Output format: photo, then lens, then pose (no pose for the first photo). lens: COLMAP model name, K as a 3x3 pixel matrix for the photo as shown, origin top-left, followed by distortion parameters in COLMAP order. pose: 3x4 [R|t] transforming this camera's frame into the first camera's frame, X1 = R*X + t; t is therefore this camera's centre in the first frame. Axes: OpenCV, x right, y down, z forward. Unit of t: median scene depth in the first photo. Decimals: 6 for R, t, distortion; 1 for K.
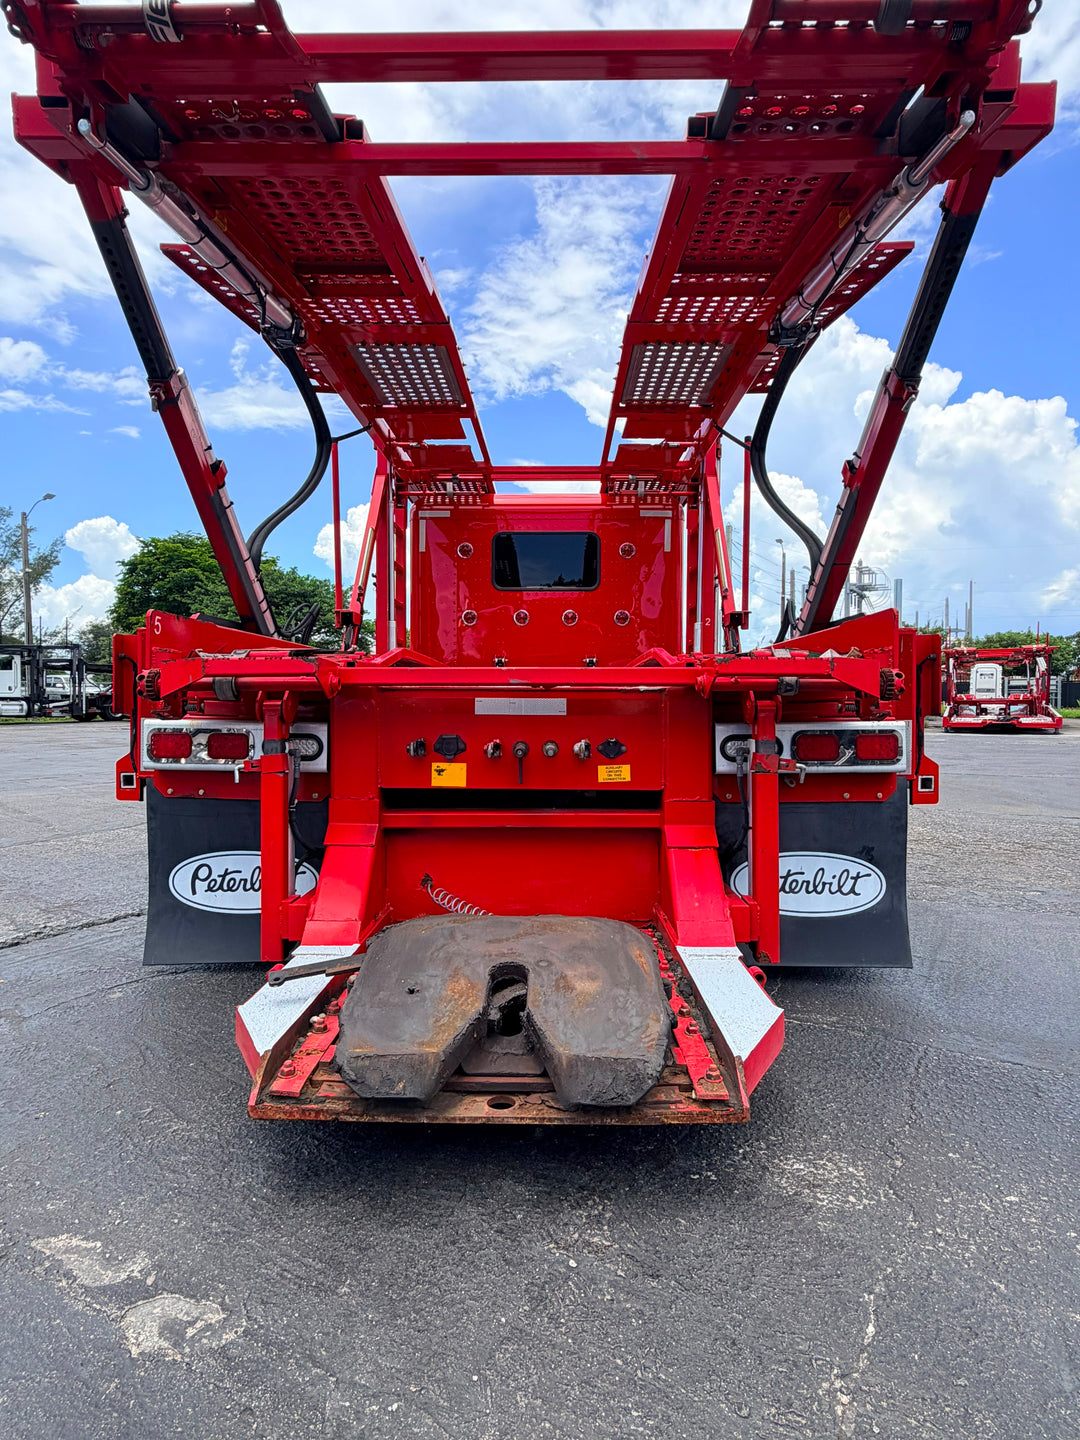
lens RADIAL K [[788.9, 0, 524.3], [0, 788.9, 729.2], [0, 0, 1]] dist [-0.007918, 0.000462]
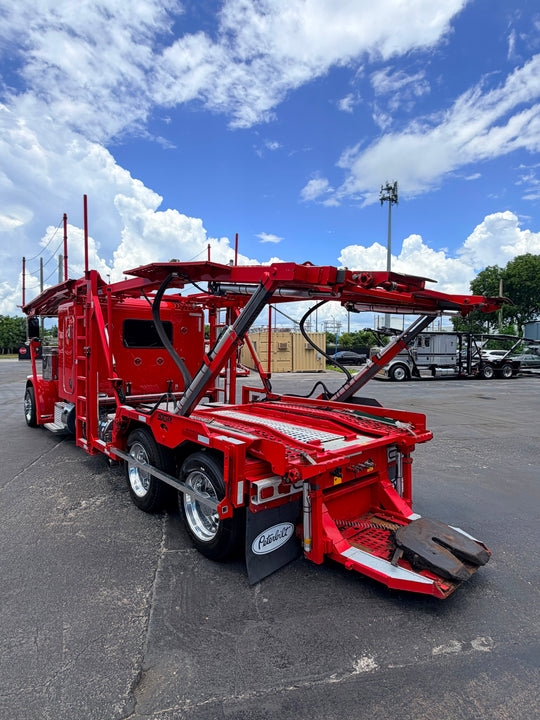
lens RADIAL K [[394.5, 0, 267.7], [0, 394.5, 363.2], [0, 0, 1]] dist [-0.007918, 0.000462]
pose [[0.742942, -0.014319, 0.669203, -1.286645], [0.016764, 0.999856, 0.002784, -0.395953], [-0.669146, 0.009150, 0.743075, 0.065049]]
